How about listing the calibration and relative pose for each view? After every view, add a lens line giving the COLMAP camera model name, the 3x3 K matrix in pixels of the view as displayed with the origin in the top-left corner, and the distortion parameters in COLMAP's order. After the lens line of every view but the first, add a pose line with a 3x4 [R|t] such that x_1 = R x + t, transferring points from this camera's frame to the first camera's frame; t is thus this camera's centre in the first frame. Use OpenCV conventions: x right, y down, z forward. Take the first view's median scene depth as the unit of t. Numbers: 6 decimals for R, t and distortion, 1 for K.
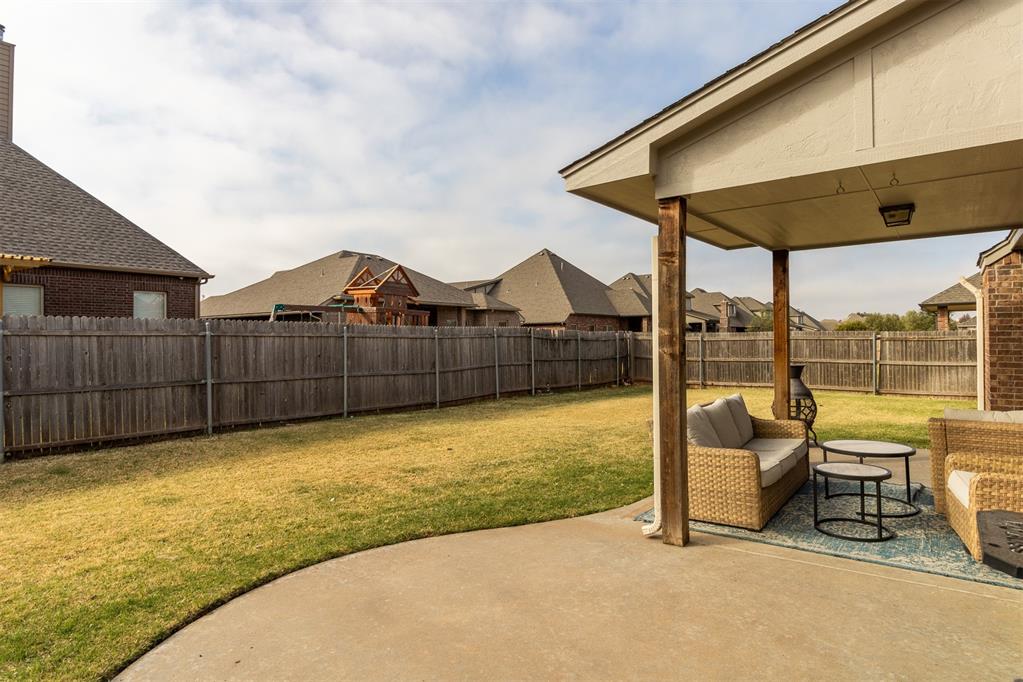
lens RADIAL K [[579.4, 0, 511.5], [0, 579.4, 341.0], [0, 0, 1]] dist [0.000344, -0.013058]
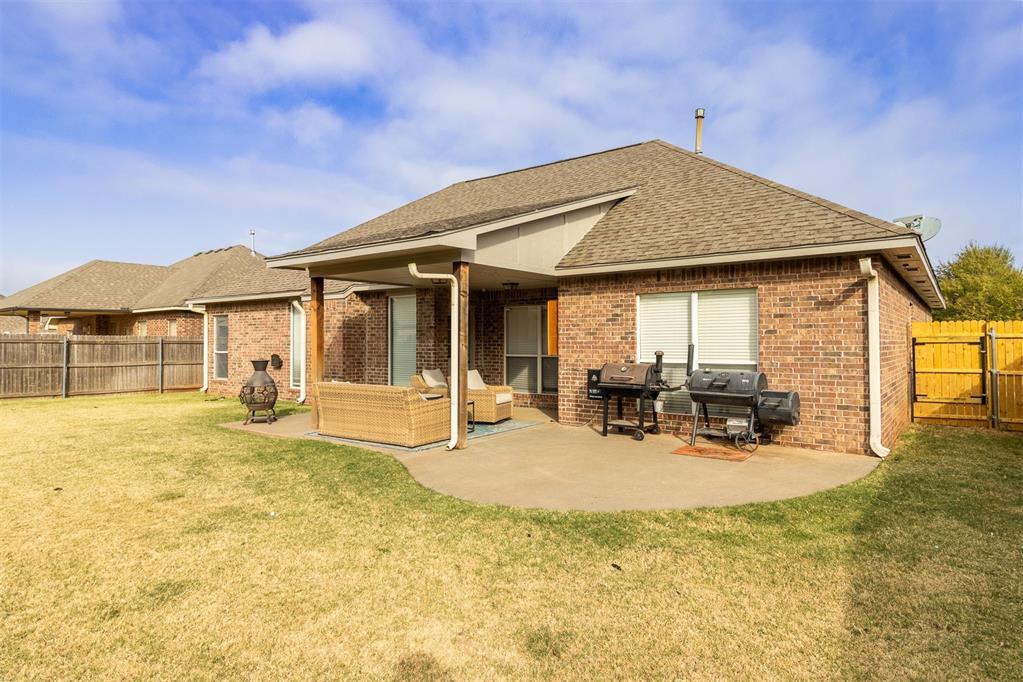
lens RADIAL K [[597.1, 0, 516.2], [0, 597.1, 338.8], [0, 0, 1]] dist [0.001264, -0.013699]
pose [[-0.012605, 0.014236, 0.999819, -0.437854], [0.003692, 0.999892, -0.014191, 0.008112], [-0.999914, 0.003512, -0.012656, 0.226234]]
